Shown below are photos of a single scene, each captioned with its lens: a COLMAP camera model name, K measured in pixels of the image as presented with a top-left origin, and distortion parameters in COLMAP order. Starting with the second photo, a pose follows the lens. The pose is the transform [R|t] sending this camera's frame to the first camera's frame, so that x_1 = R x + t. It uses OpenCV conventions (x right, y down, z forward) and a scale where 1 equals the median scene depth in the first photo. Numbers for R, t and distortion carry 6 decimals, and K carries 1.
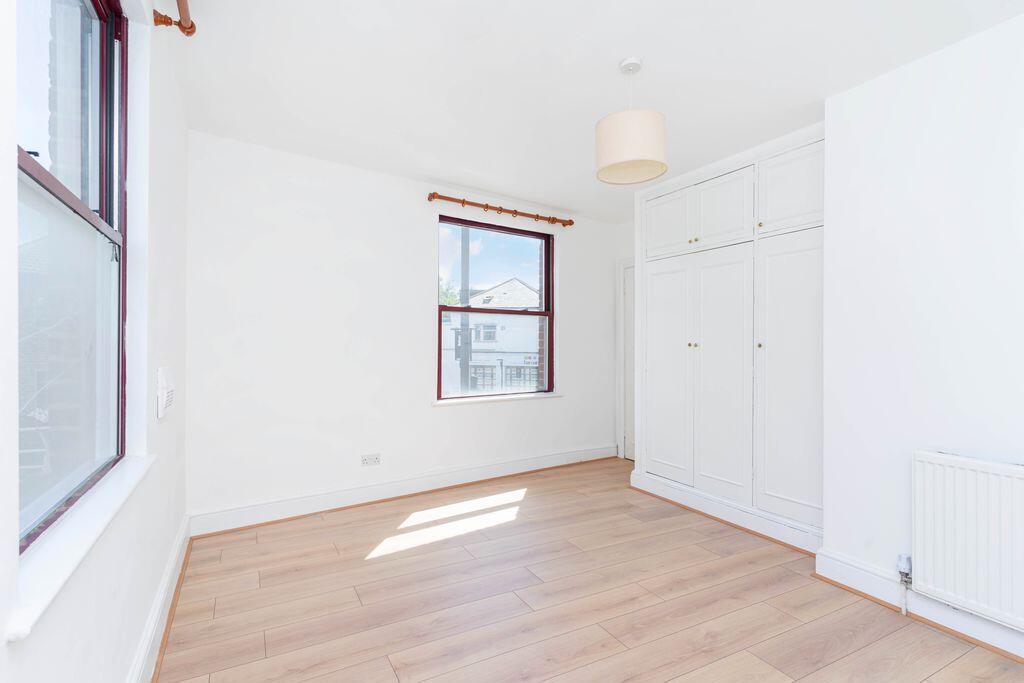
lens RADIAL K [[495.4, 0, 513.5], [0, 495.4, 343.6], [0, 0, 1]] dist [0.001745, 0.000082]
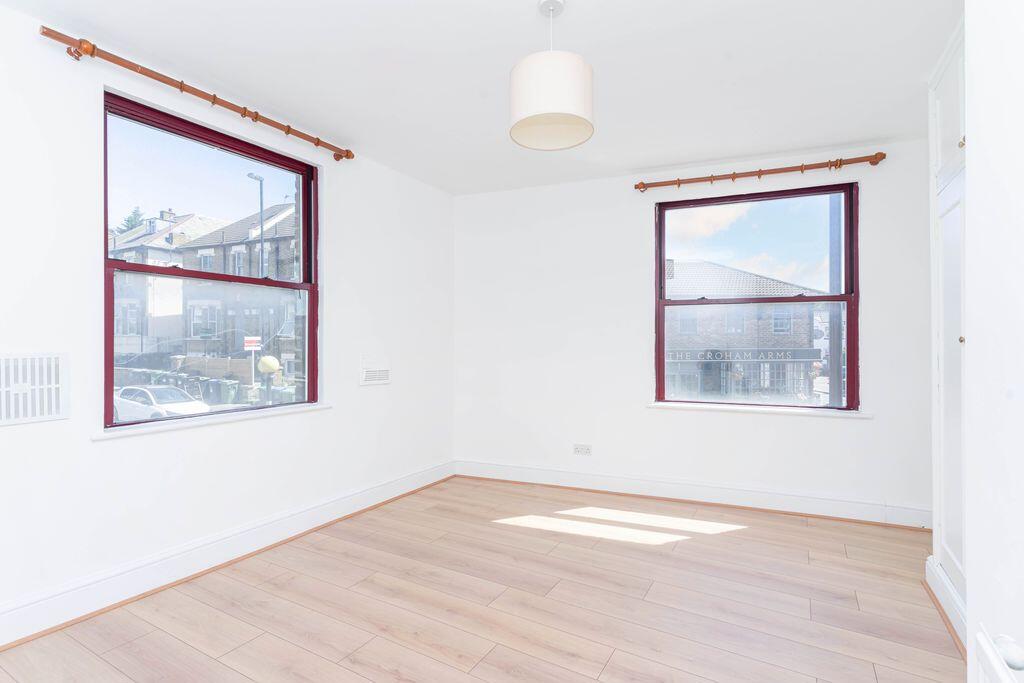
lens RADIAL K [[495.4, 0, 513.1], [0, 495.4, 342.0], [0, 0, 1]] dist [0.001745, 0.000082]
pose [[0.518019, -0.004522, -0.855357, 0.589745], [0.003267, 0.999989, -0.003308, 0.003951], [0.855363, -0.001081, 0.518028, 0.331293]]
